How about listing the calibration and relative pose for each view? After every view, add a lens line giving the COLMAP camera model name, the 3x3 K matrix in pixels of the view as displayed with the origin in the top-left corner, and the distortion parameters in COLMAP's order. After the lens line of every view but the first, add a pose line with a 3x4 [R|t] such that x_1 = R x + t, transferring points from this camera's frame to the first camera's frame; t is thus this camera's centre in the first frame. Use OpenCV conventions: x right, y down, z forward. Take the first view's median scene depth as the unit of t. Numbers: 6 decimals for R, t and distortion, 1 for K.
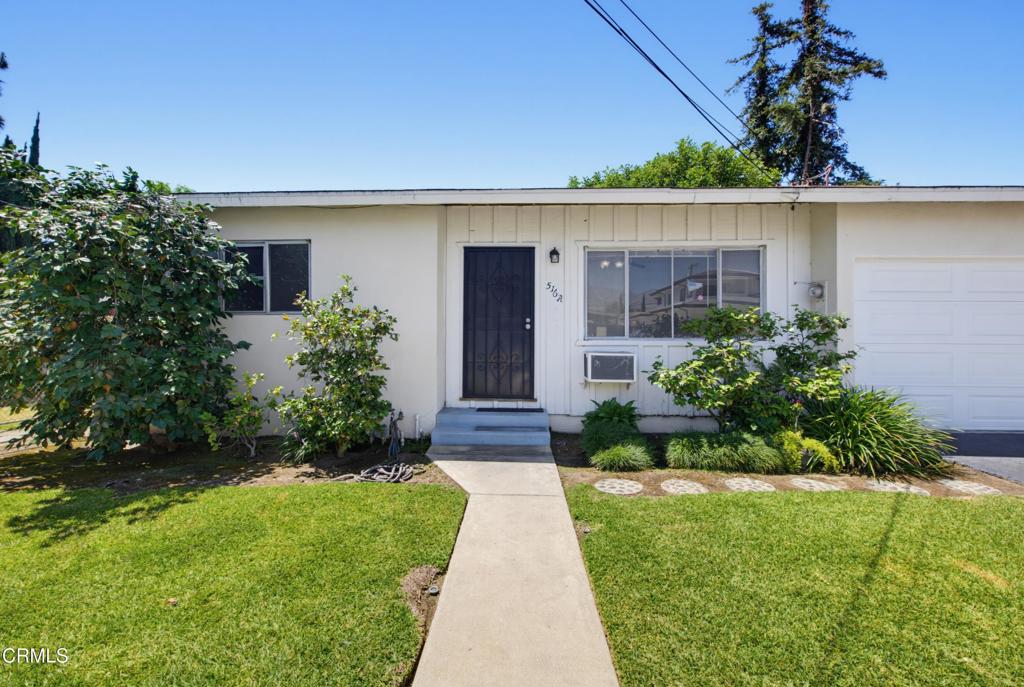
lens RADIAL K [[417.8, 0, 509.6], [0, 417.8, 328.8], [0, 0, 1]] dist [-0.006724, -0.000038]
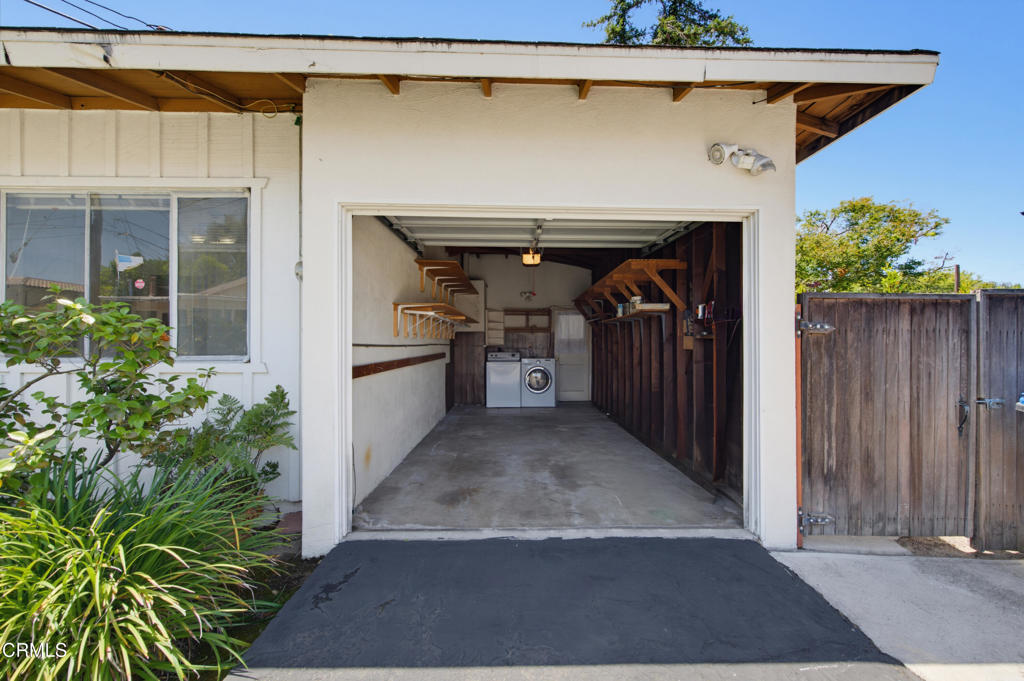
lens RADIAL K [[417.2, 0, 526.6], [0, 417.2, 345.4], [0, 0, 1]] dist [-0.000585, 0.000001]
pose [[0.997459, 0.002722, 0.071184, 0.920012], [-0.003390, 0.999951, 0.009263, -0.000423], [-0.071156, -0.009481, 0.997420, 0.417044]]
